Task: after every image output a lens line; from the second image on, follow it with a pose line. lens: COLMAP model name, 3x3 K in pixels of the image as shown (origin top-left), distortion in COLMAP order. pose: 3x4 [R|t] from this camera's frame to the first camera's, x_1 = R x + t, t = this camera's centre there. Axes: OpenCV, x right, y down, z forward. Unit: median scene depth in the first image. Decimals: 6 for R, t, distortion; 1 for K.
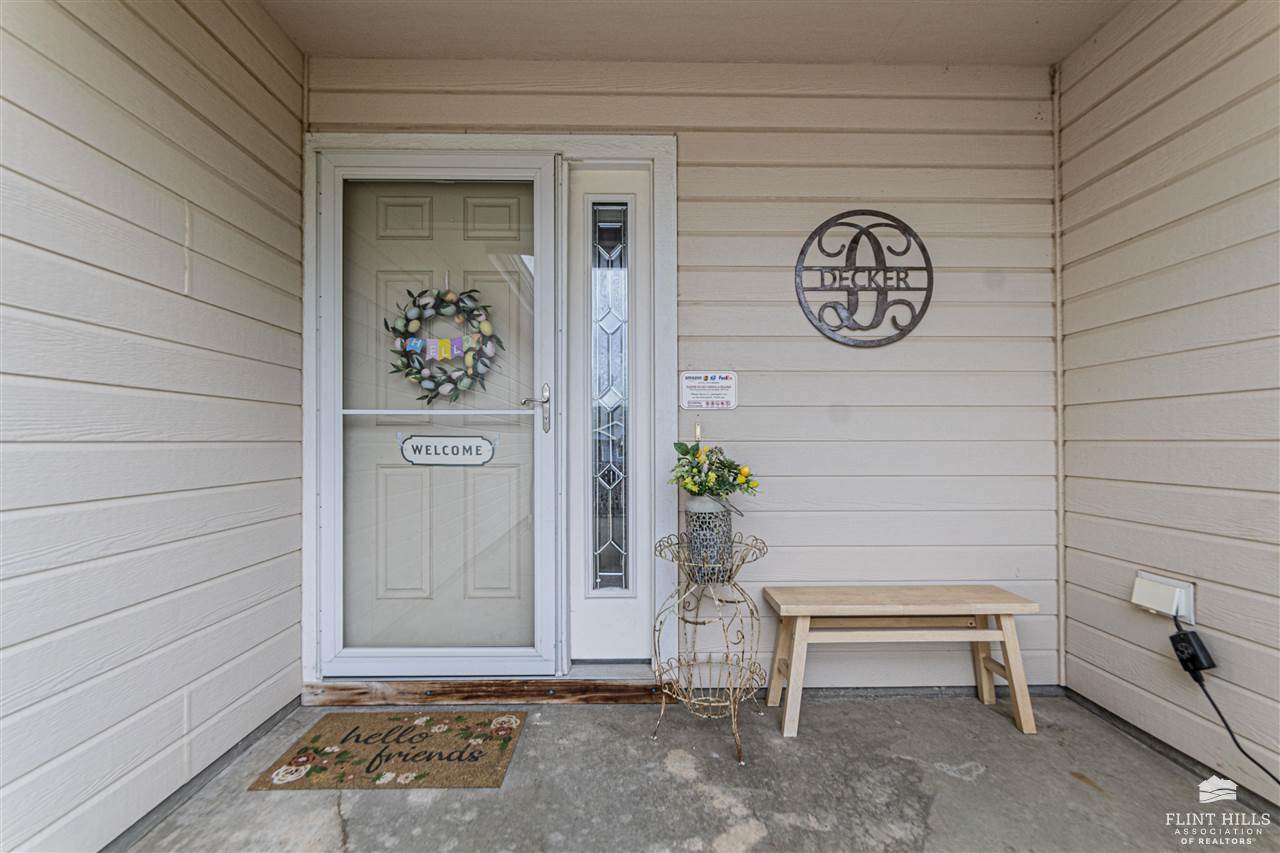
lens RADIAL K [[561.4, 0, 639.8], [0, 561.4, 430.5], [0, 0, 1]] dist [0.000109, 0.002528]
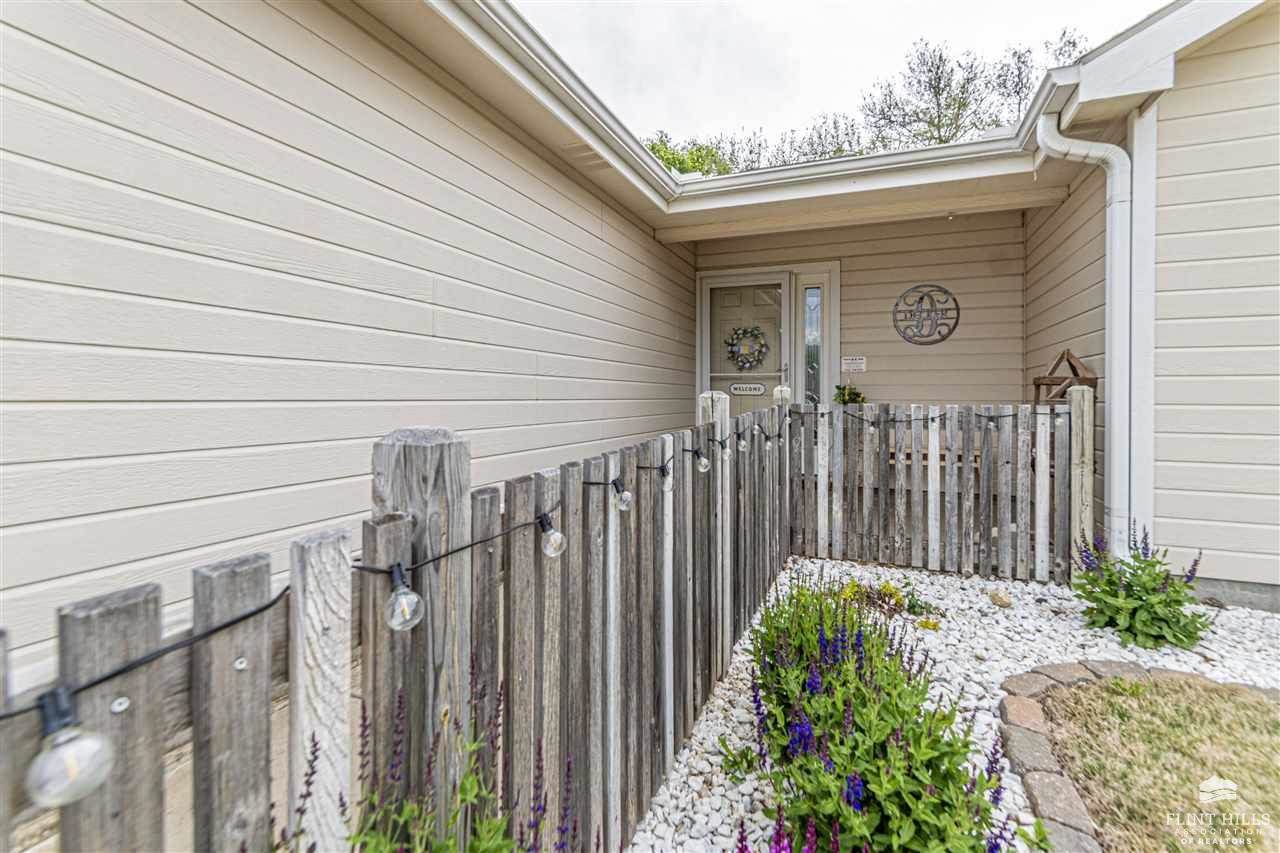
lens RADIAL K [[561.4, 0, 660.3], [0, 561.4, 391.2], [0, 0, 1]] dist [0.000109, 0.002528]
pose [[0.923636, 0.002232, -0.383265, 0.278666], [0.003795, 0.999881, 0.014970, 0.004326], [0.383252, -0.015282, 0.923517, -1.552370]]
